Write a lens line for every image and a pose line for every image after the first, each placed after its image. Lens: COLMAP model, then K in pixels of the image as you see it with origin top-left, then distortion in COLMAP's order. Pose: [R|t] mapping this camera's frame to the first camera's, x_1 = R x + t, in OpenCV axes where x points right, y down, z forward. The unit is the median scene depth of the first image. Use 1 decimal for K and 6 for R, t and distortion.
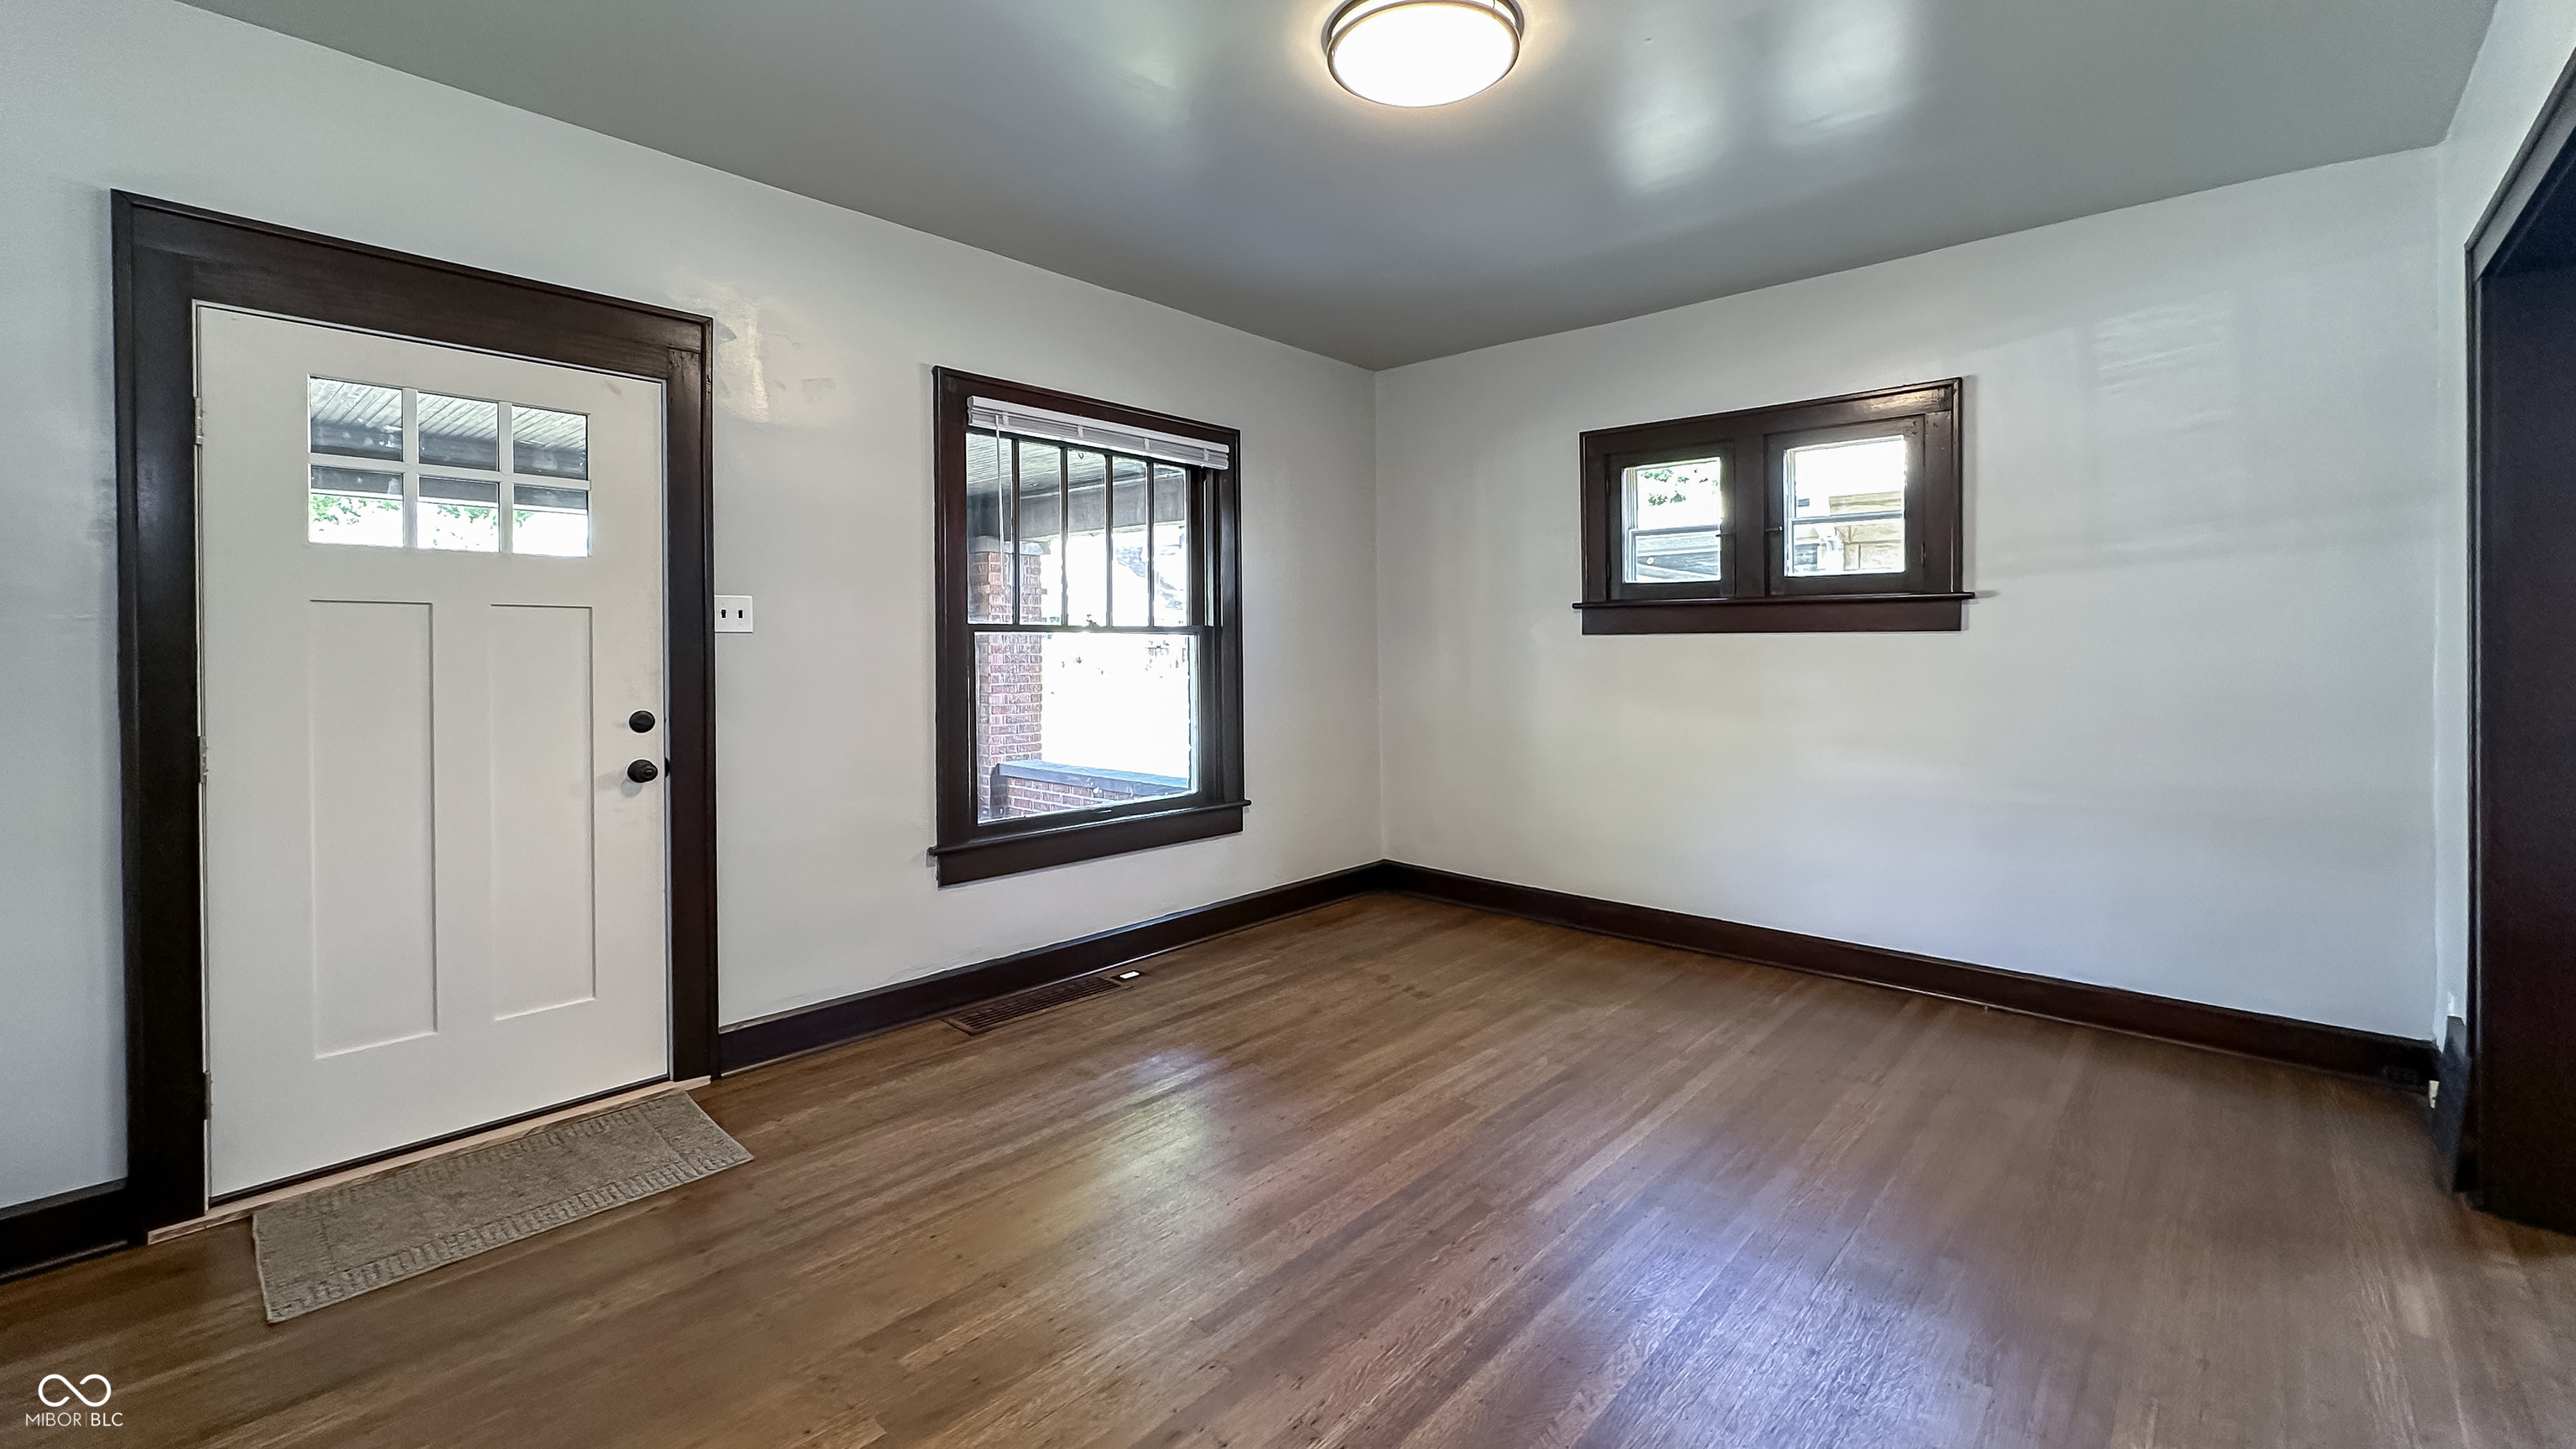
lens RADIAL K [[1040.6, 0, 1300.7], [0, 1040.6, 649.3], [0, 0, 1]] dist [-0.004338, 0.000268]
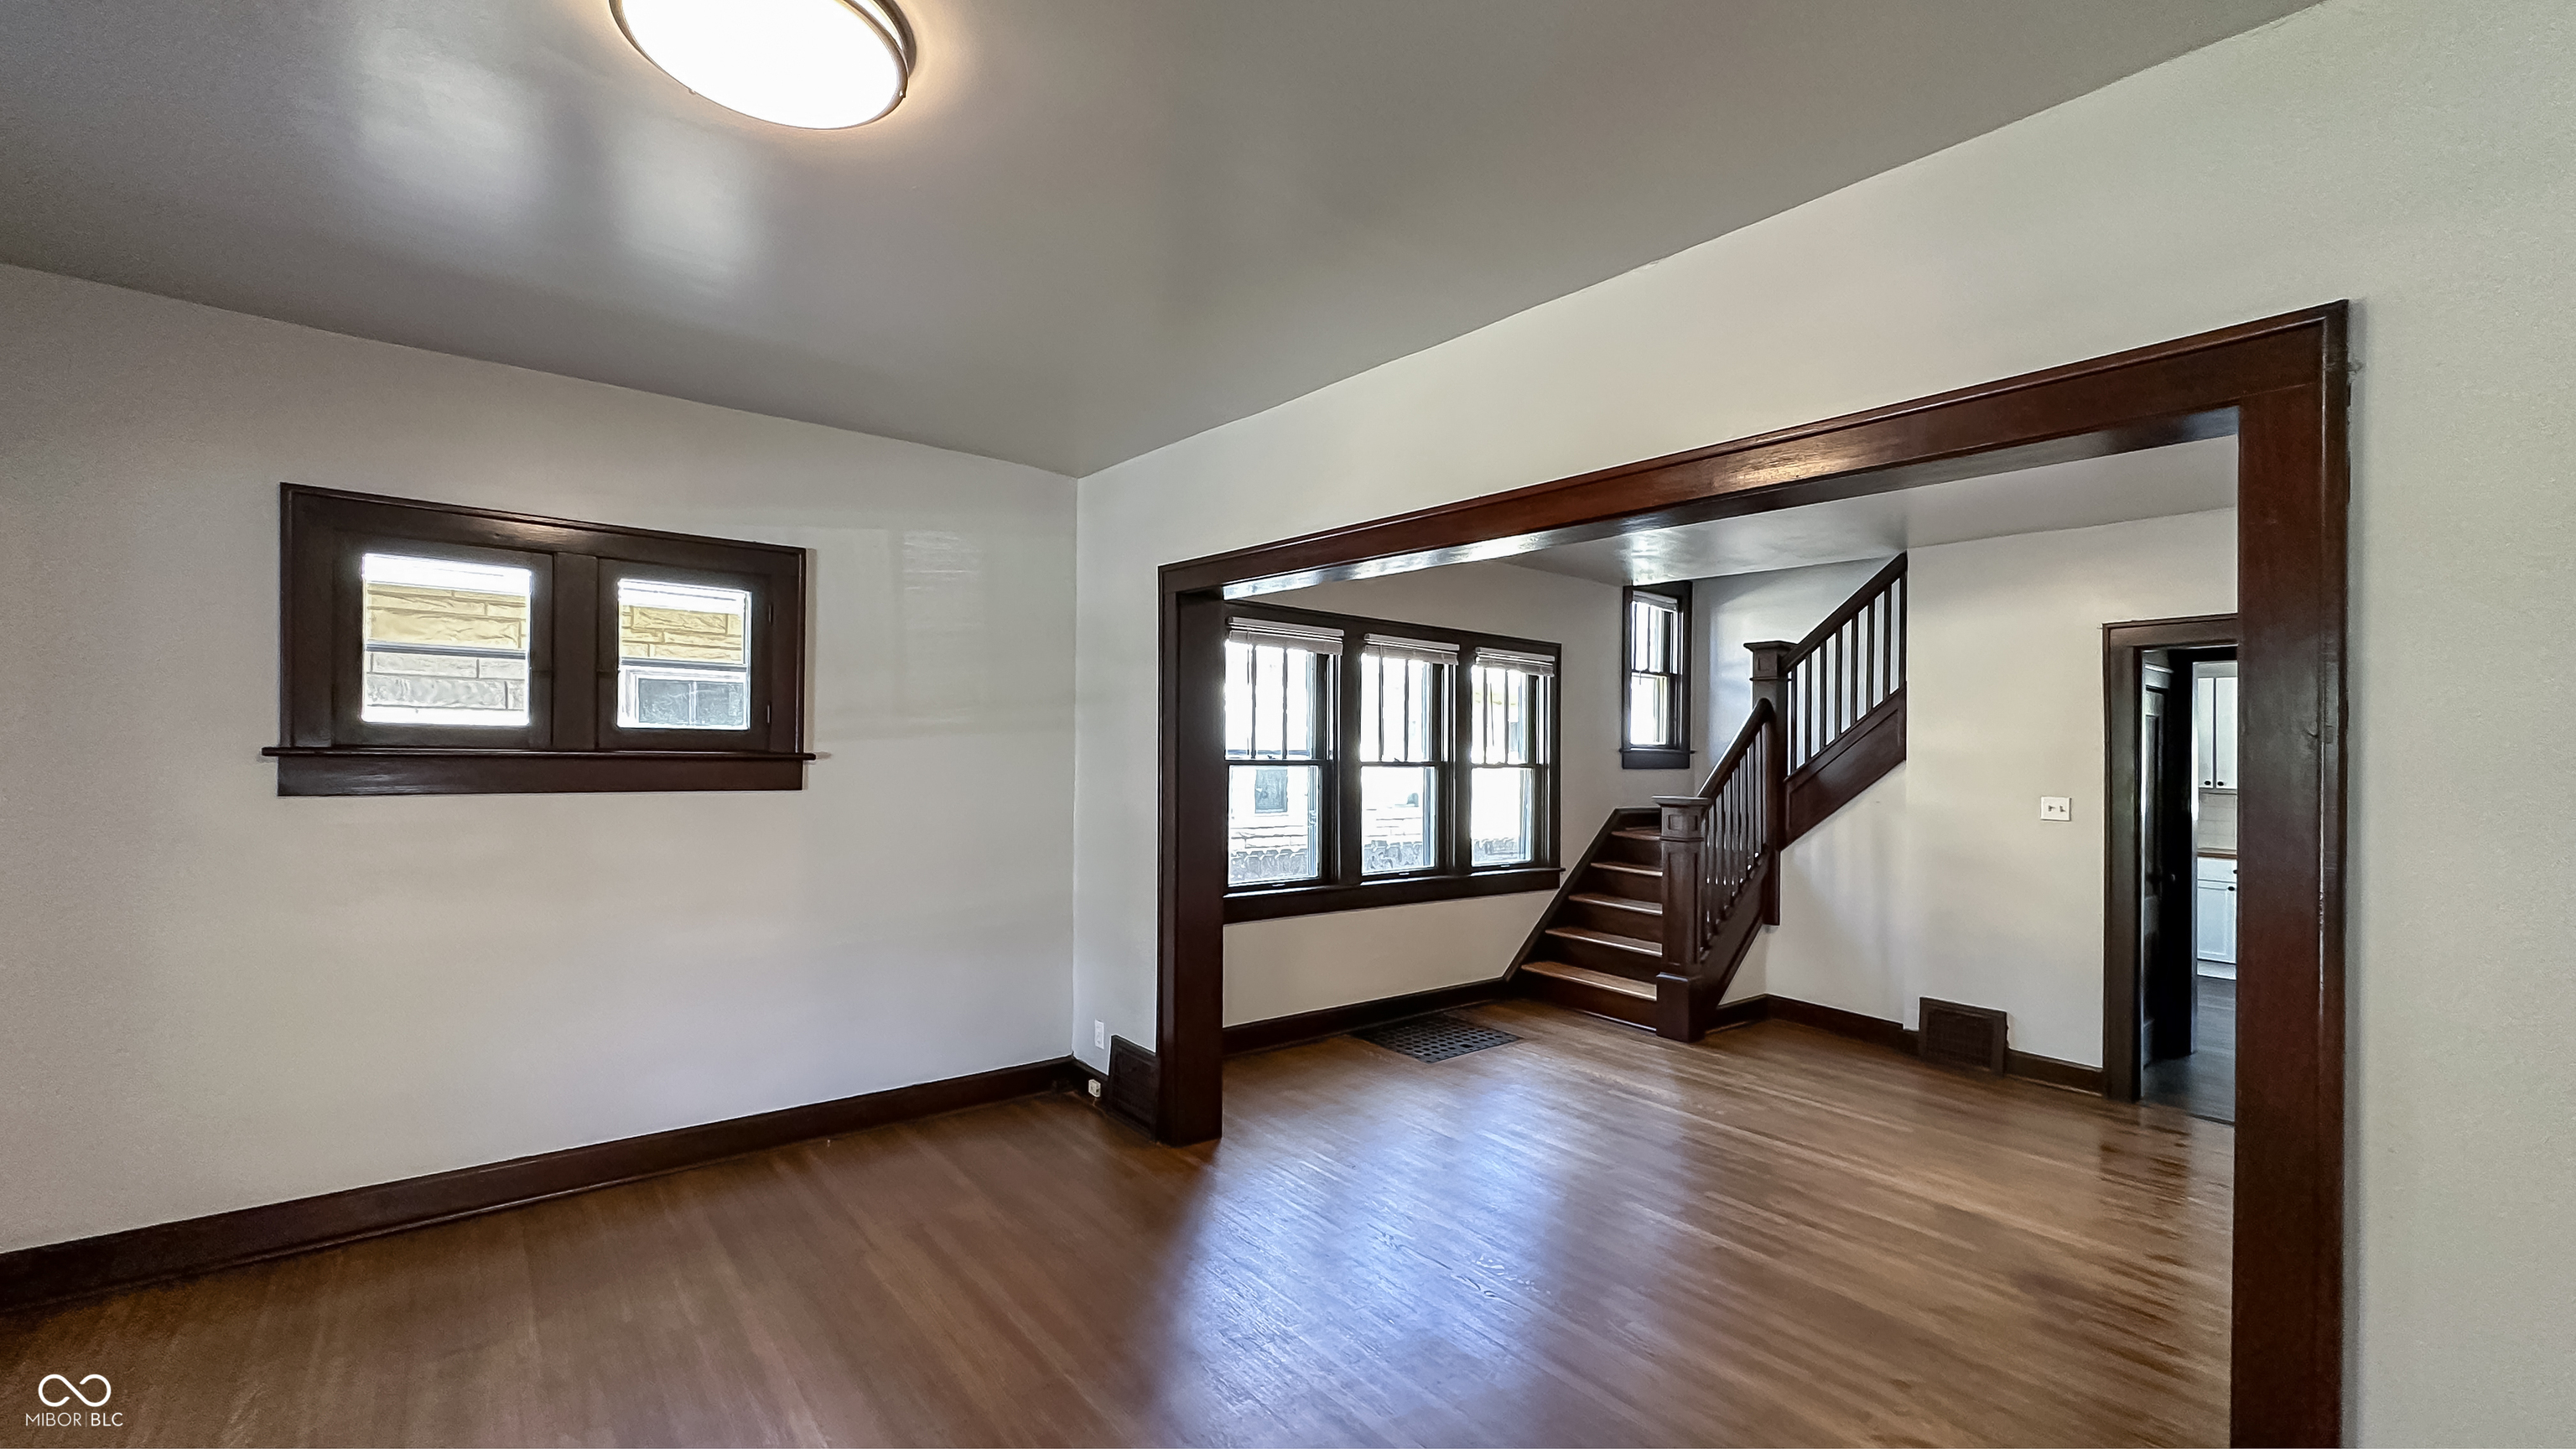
lens RADIAL K [[1040.6, 0, 1253.2], [0, 1040.6, 755.7], [0, 0, 1]] dist [-0.004338, 0.000268]
pose [[0.180135, -0.002804, 0.983638, -0.320078], [-0.013079, 0.999901, 0.005246, -0.065465], [-0.983555, -0.013810, 0.180081, 0.372825]]
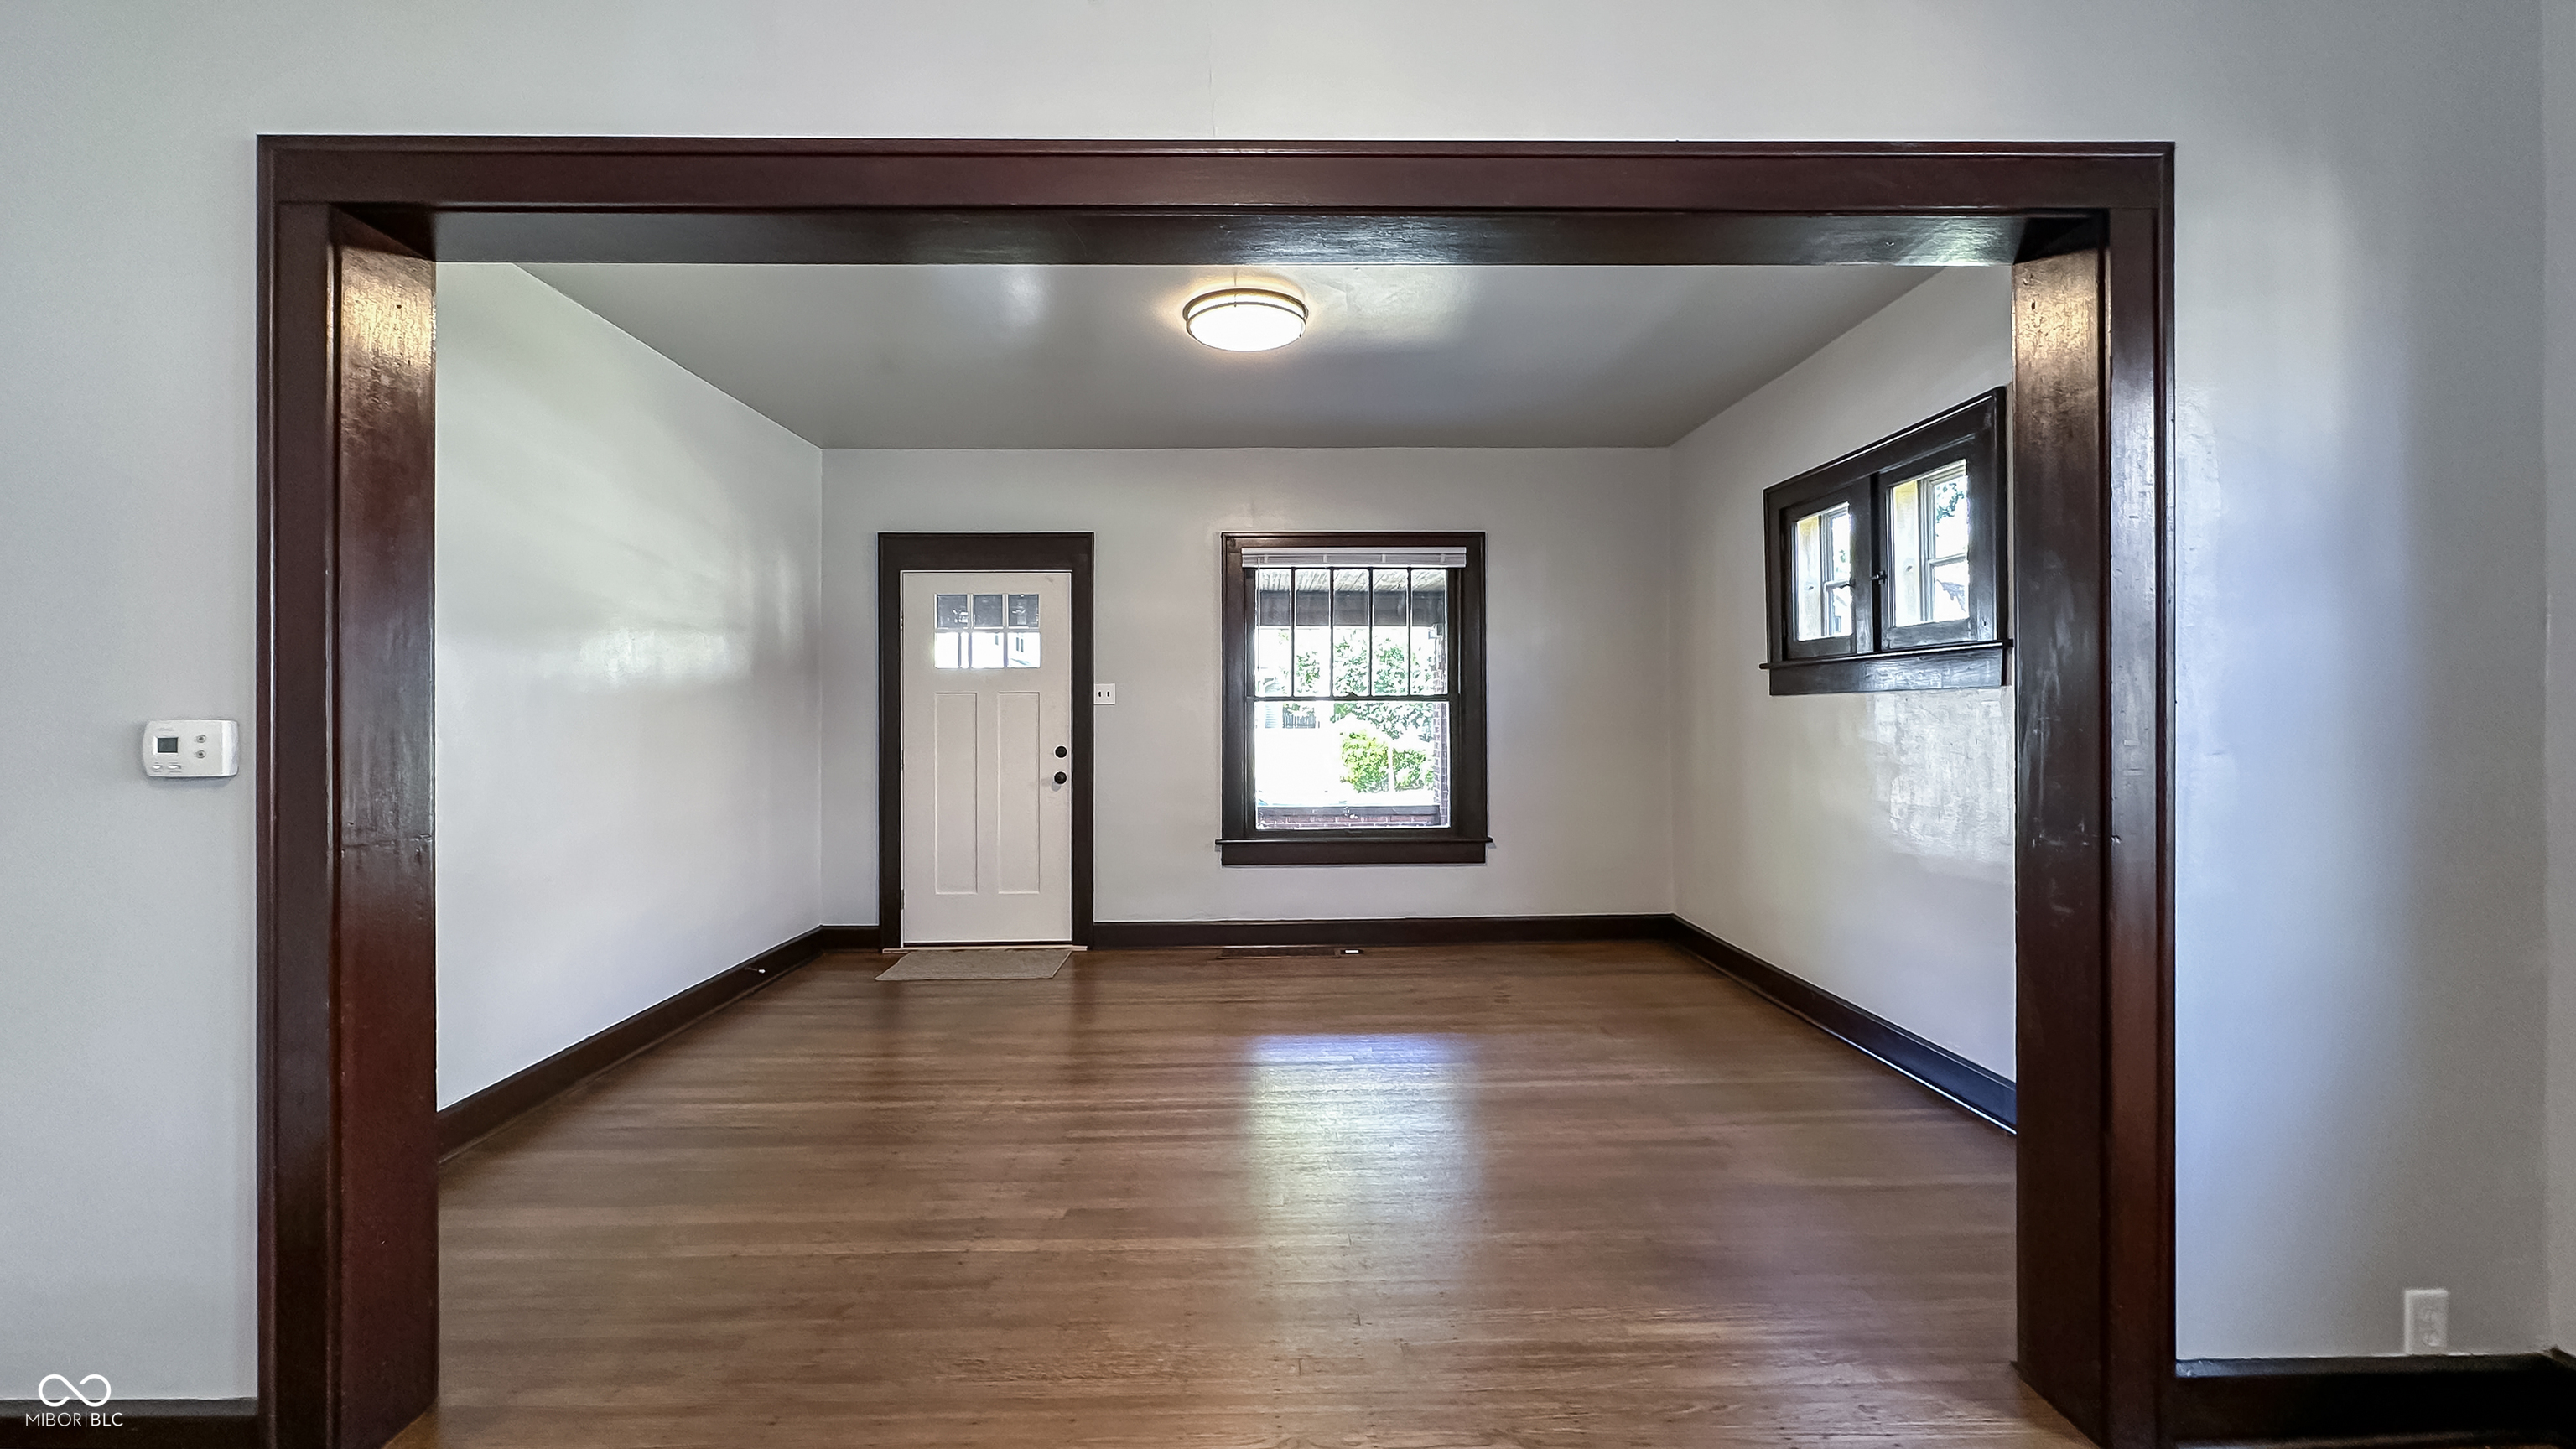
lens RADIAL K [[1040.6, 0, 1272.5], [0, 1040.6, 718.4], [0, 0, 1]] dist [-0.004338, 0.000268]
pose [[0.673886, -0.000464, -0.738835, 0.839533], [0.002372, 0.999996, 0.001535, 0.004874], [0.738832, -0.002787, 0.673884, -0.000946]]
